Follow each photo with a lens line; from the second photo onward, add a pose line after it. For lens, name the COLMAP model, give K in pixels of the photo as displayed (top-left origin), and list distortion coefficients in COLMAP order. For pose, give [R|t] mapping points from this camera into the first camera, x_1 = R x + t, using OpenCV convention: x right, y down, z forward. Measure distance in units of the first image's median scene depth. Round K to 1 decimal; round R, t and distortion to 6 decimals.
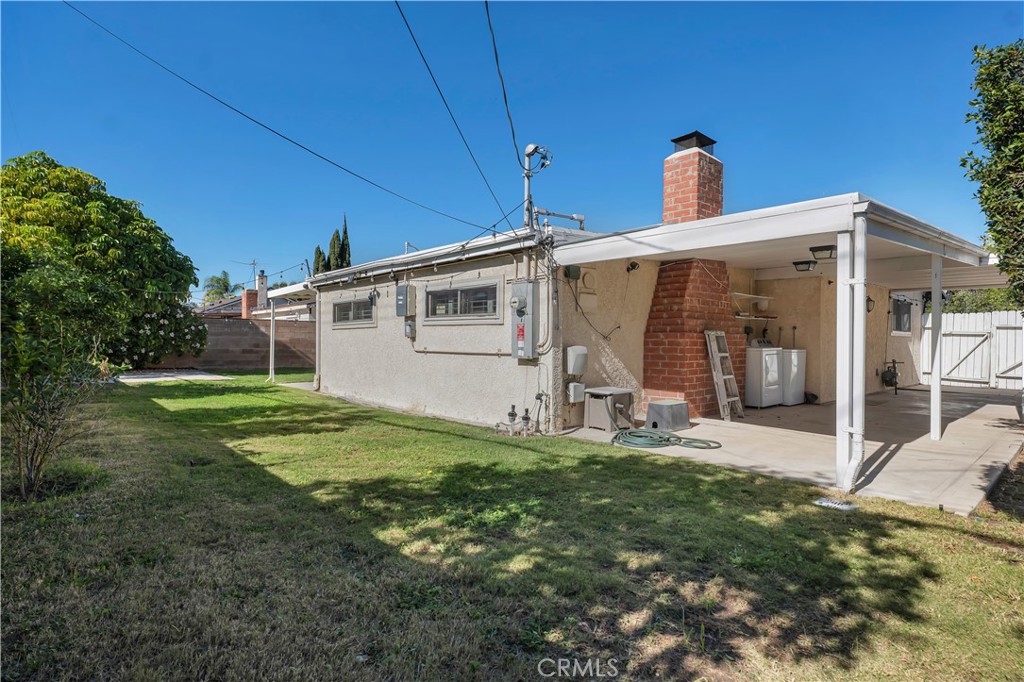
lens RADIAL K [[524.0, 0, 512.0], [0, 524.0, 341.0], [0, 0, 1]] dist [-0.000098, 0.000048]
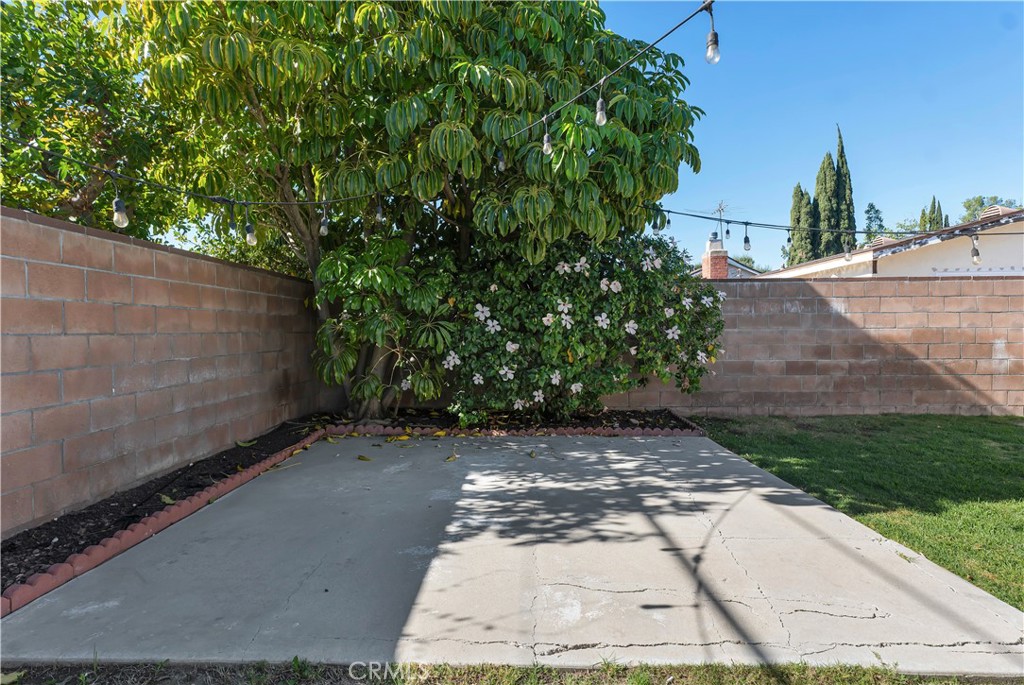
lens RADIAL K [[558.2, 0, 512.0], [0, 558.2, 342.5], [0, 0, 1]] dist [0.000918, -0.000109]
pose [[0.739942, -0.004112, -0.672658, -0.444957], [0.019217, 0.999702, 0.015028, -0.008562], [0.672396, -0.024047, 0.739801, 0.658295]]
